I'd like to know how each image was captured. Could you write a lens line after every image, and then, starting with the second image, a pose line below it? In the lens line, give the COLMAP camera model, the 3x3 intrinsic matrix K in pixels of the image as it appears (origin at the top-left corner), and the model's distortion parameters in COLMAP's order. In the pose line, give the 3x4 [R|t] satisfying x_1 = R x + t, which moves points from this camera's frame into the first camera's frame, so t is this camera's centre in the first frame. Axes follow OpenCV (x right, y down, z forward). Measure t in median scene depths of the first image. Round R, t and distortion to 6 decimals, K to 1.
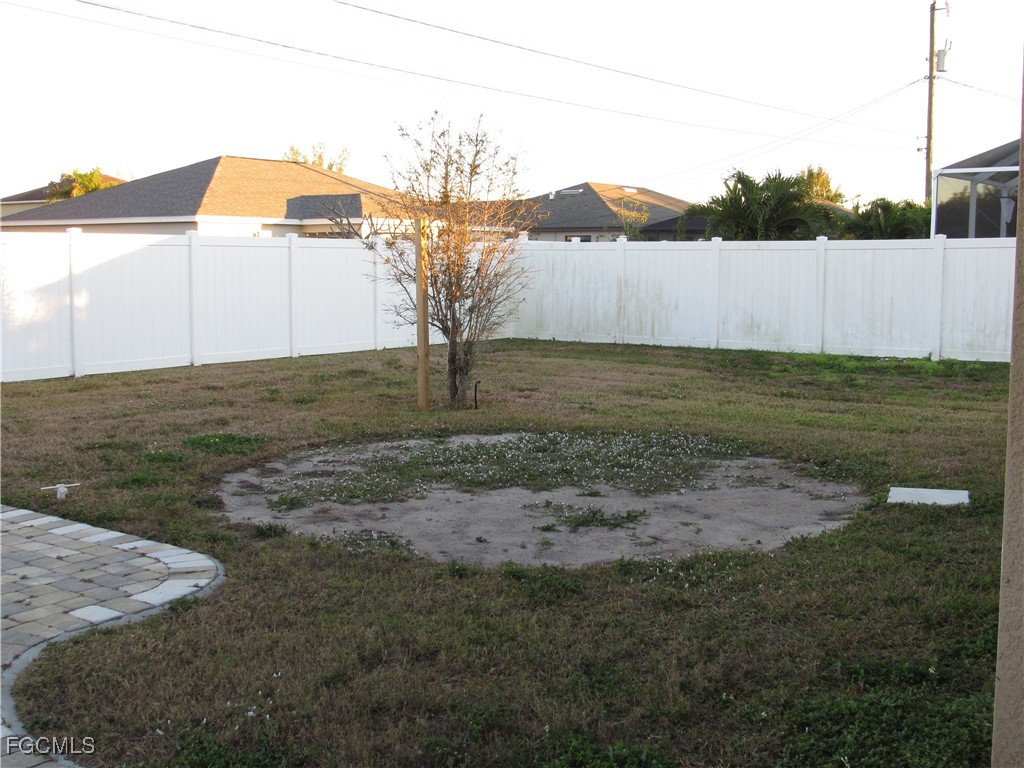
lens RADIAL K [[1145.8, 0, 514.8], [0, 1145.8, 379.3], [0, 0, 1]] dist [-0.046871, 0.040217]
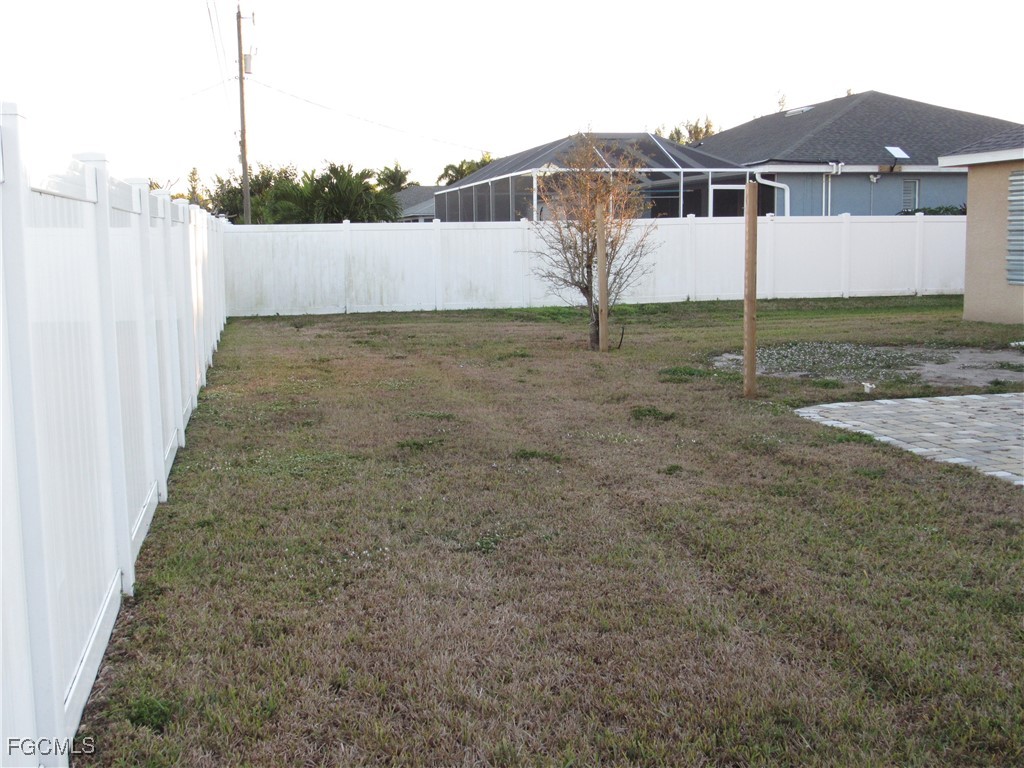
lens RADIAL K [[1145.8, 0, 514.8], [0, 1145.8, 379.3], [0, 0, 1]] dist [-0.046871, 0.040217]
pose [[0.656913, -0.105307, 0.746576, -0.655664], [0.096991, 0.993774, 0.054833, -0.012644], [-0.747702, 0.036391, 0.663037, 0.131872]]
